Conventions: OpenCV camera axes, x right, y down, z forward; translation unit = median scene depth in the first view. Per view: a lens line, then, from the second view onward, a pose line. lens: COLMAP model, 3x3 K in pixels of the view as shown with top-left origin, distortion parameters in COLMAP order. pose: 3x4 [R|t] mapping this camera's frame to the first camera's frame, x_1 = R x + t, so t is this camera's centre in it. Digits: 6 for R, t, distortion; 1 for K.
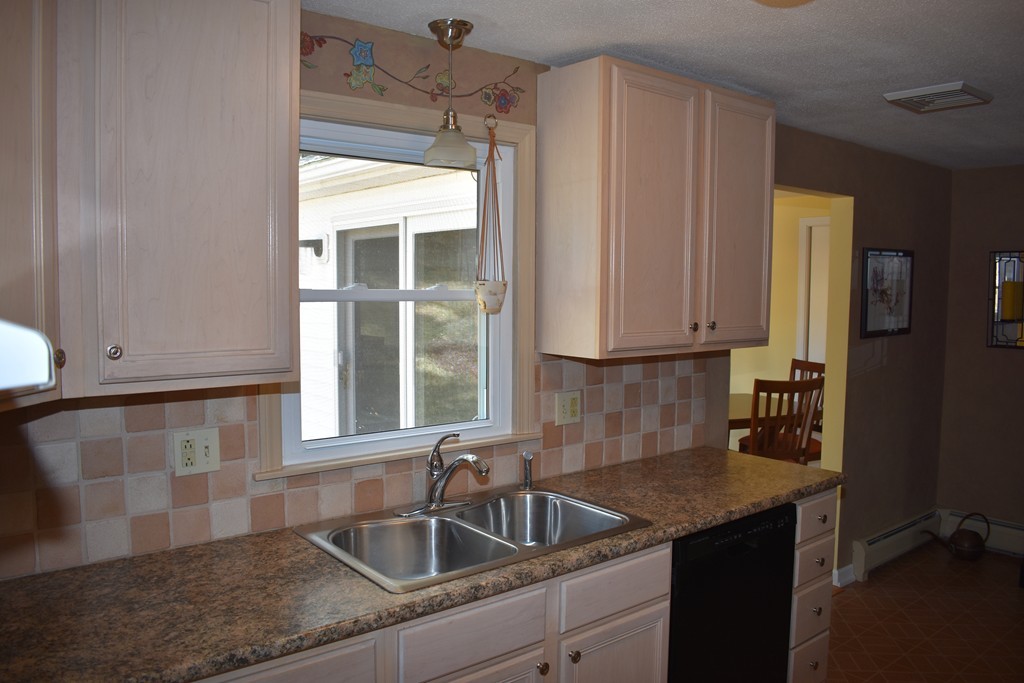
lens RADIAL K [[816.4, 0, 518.6], [0, 816.4, 345.8], [0, 0, 1]] dist [-0.091413, 0.021021]
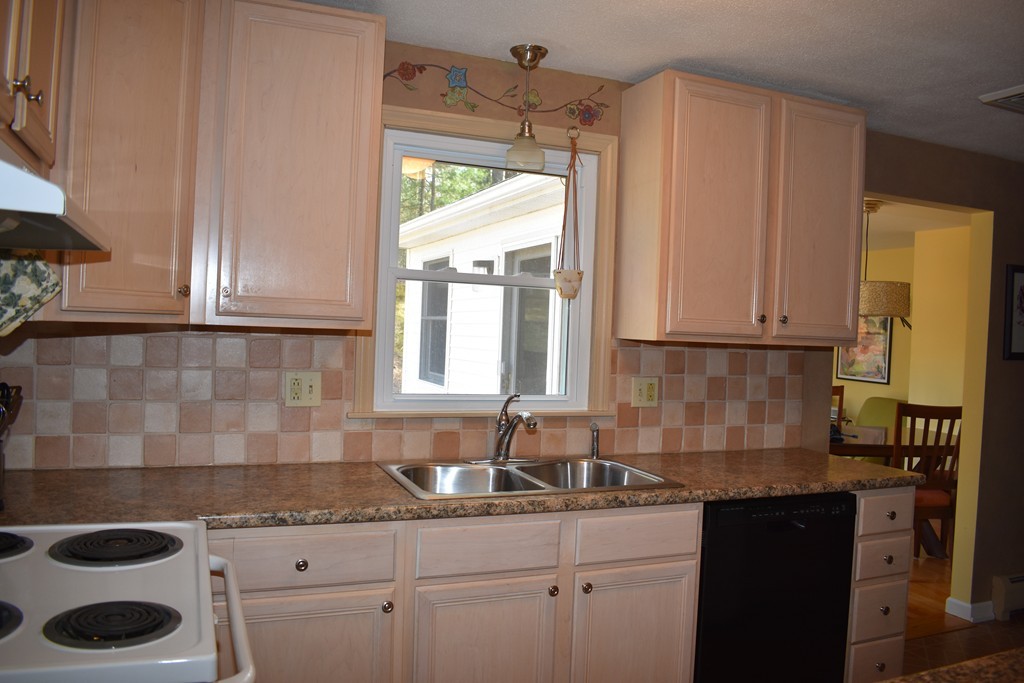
lens RADIAL K [[816.4, 0, 505.6], [0, 816.4, 343.1], [0, 0, 1]] dist [-0.091413, 0.021021]
pose [[0.954198, 0.035407, -0.297073, 0.230372], [-0.054793, 0.996859, -0.057184, 0.094124], [0.294115, 0.070842, 0.953141, -0.107280]]
